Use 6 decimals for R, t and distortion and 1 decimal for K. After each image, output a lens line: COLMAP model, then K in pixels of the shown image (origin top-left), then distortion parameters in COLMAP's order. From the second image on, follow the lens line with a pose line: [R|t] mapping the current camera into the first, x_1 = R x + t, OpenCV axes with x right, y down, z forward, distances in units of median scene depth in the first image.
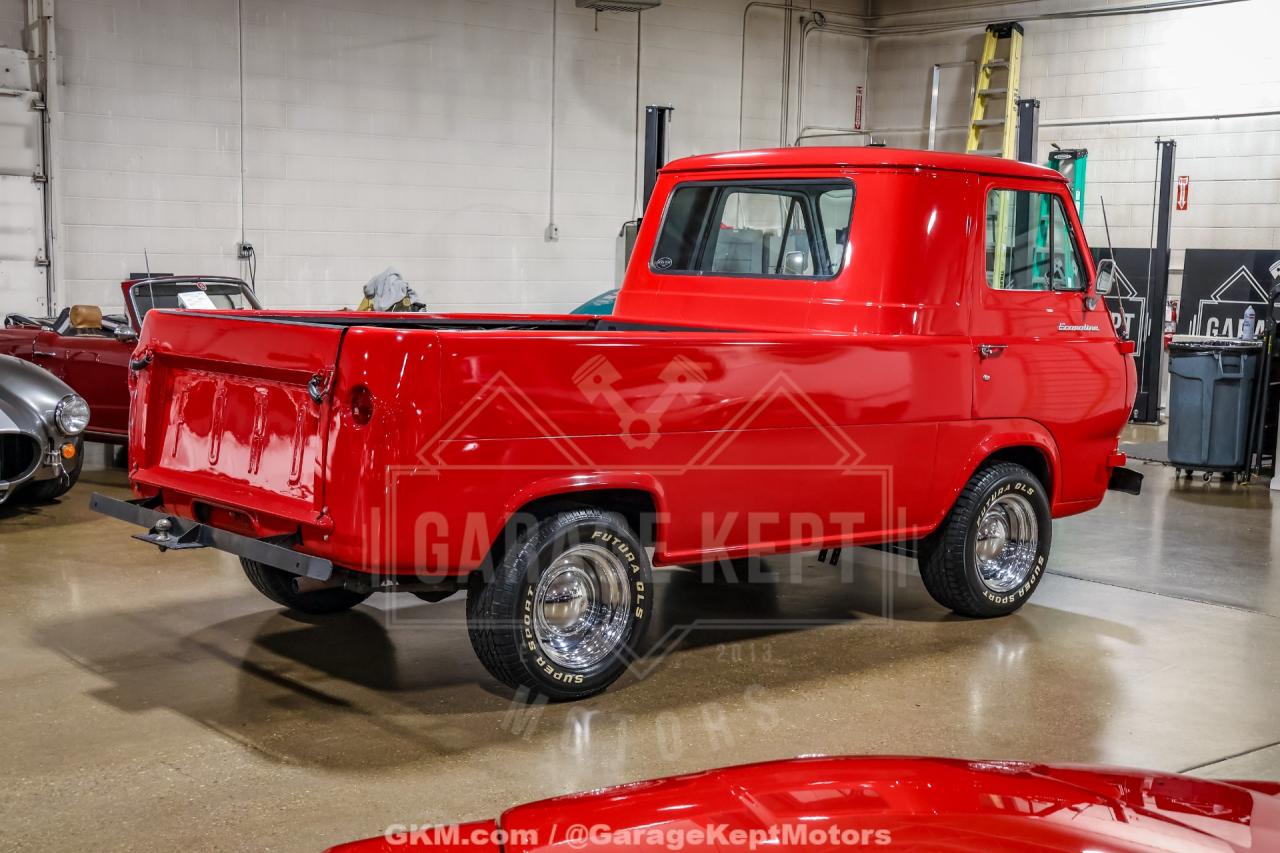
lens RADIAL K [[1756.9, 0, 657.7], [0, 1756.9, 456.8], [0, 0, 1]] dist [0.112901, 0.000000]
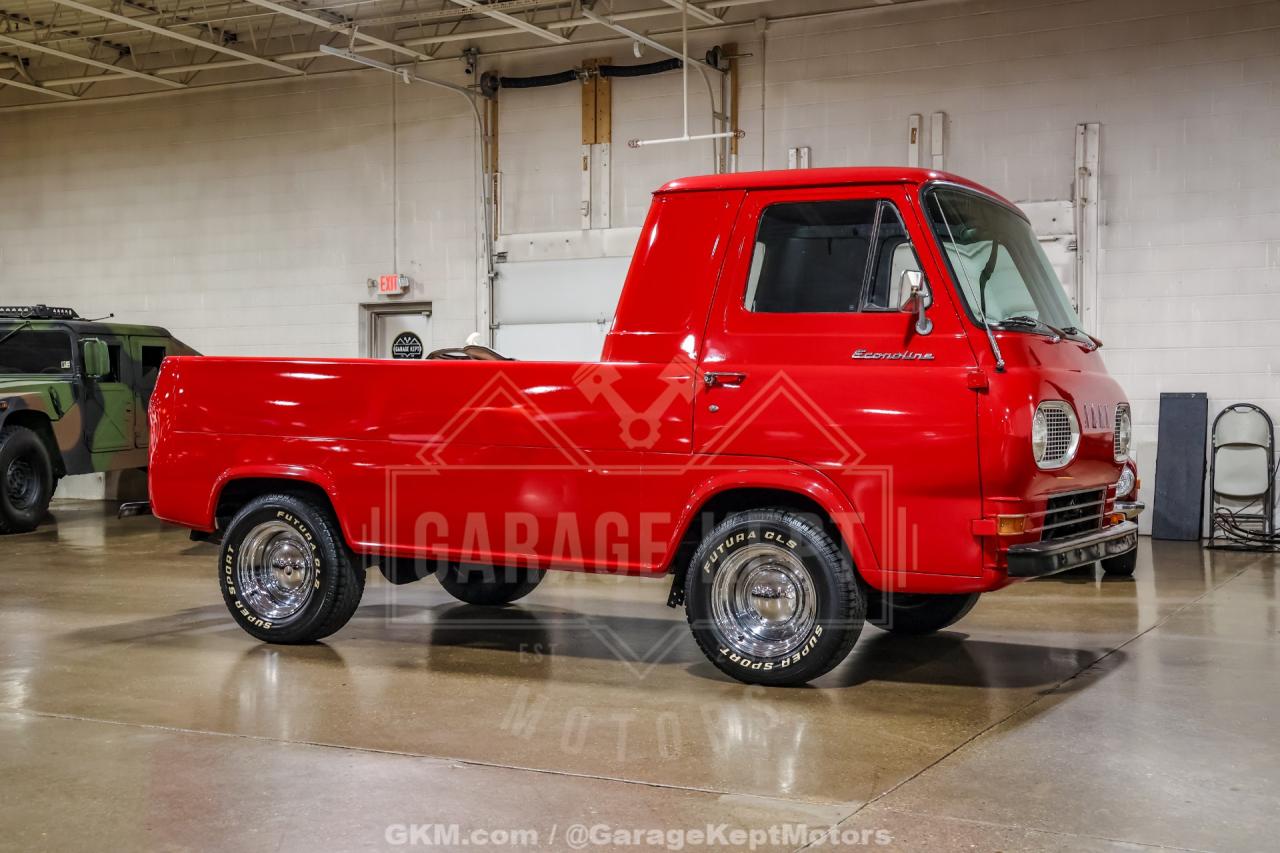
lens RADIAL K [[1756.9, 0, 636.6], [0, 1756.9, 418.7], [0, 0, 1]] dist [0.112901, 0.000000]
pose [[0.333519, -0.022588, -0.942473, 0.983485], [-0.114654, 0.991320, -0.064333, 0.022785], [0.935745, 0.129514, 0.328034, 0.635484]]
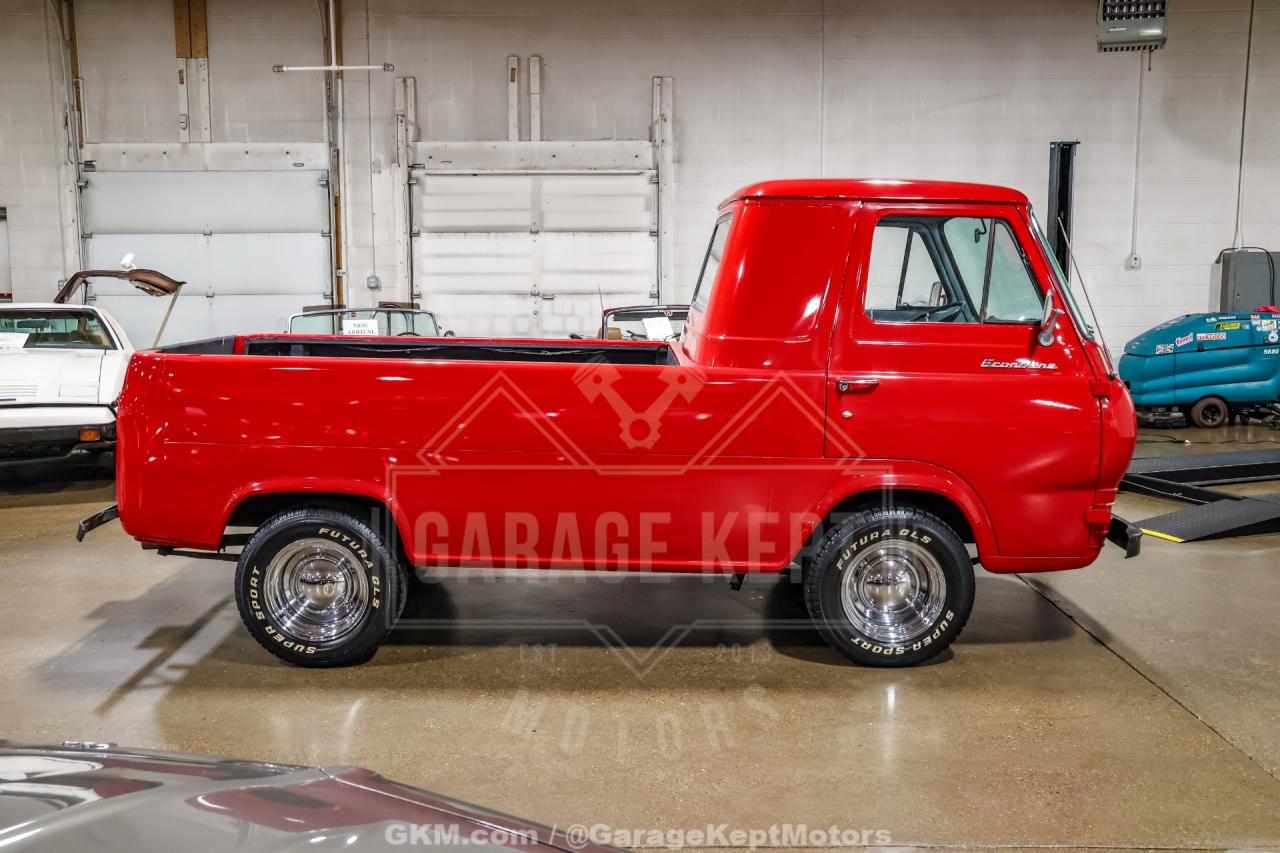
lens RADIAL K [[1388.2, 0, 642.5], [0, 1388.2, 418.9], [0, 0, 1]] dist [0.026493, 0.000000]
pose [[0.745452, 0.054281, -0.664346, 0.573791], [-0.064592, 0.997871, 0.009054, -0.040418], [0.663423, 0.036162, 0.747370, 0.348517]]
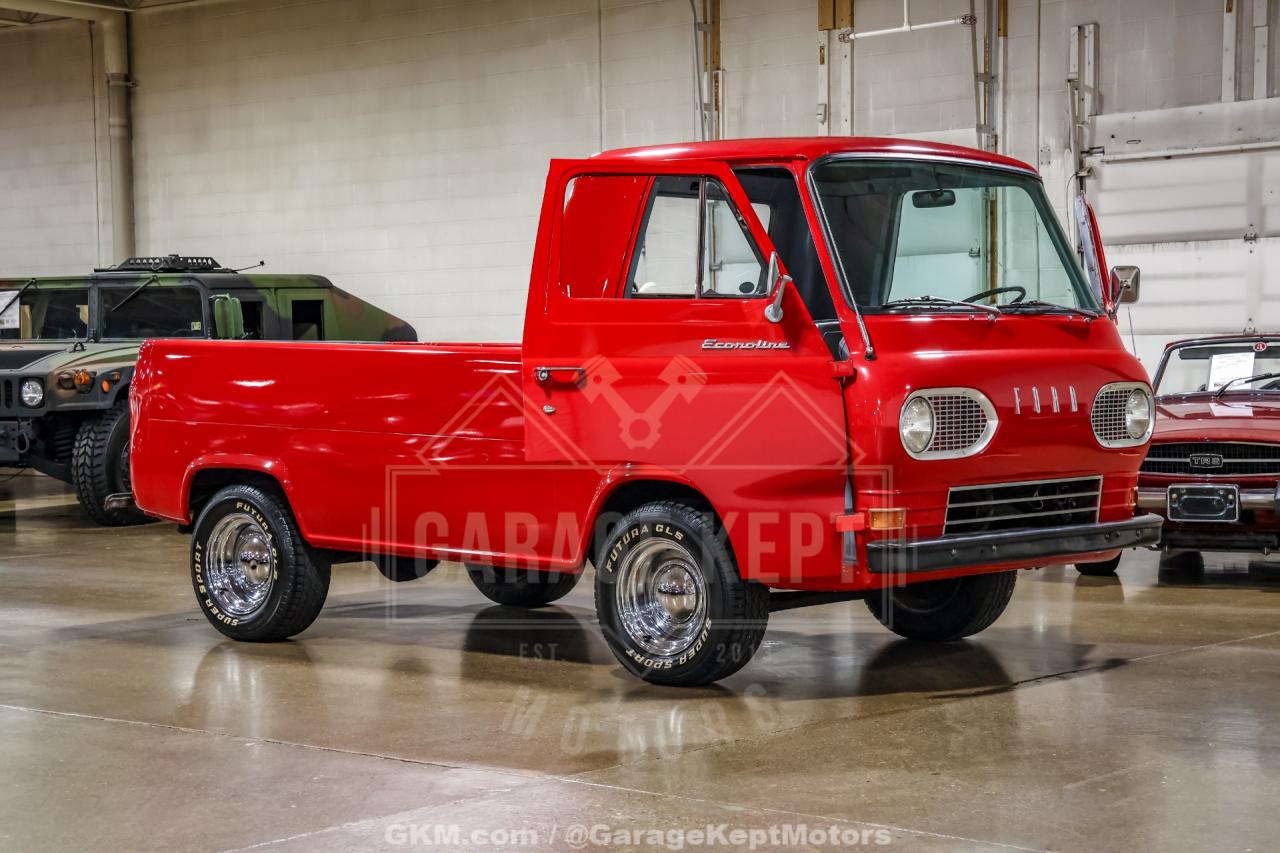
lens RADIAL K [[2613.5, 0, 632.8], [0, 2613.5, 432.3], [0, 0, 1]] dist [0.330010, 0.000000]
pose [[0.100641, 0.003726, -0.994916, 1.411279], [-0.113366, 0.993523, -0.007747, -0.017710], [0.988443, 0.113569, 0.100411, 0.842875]]
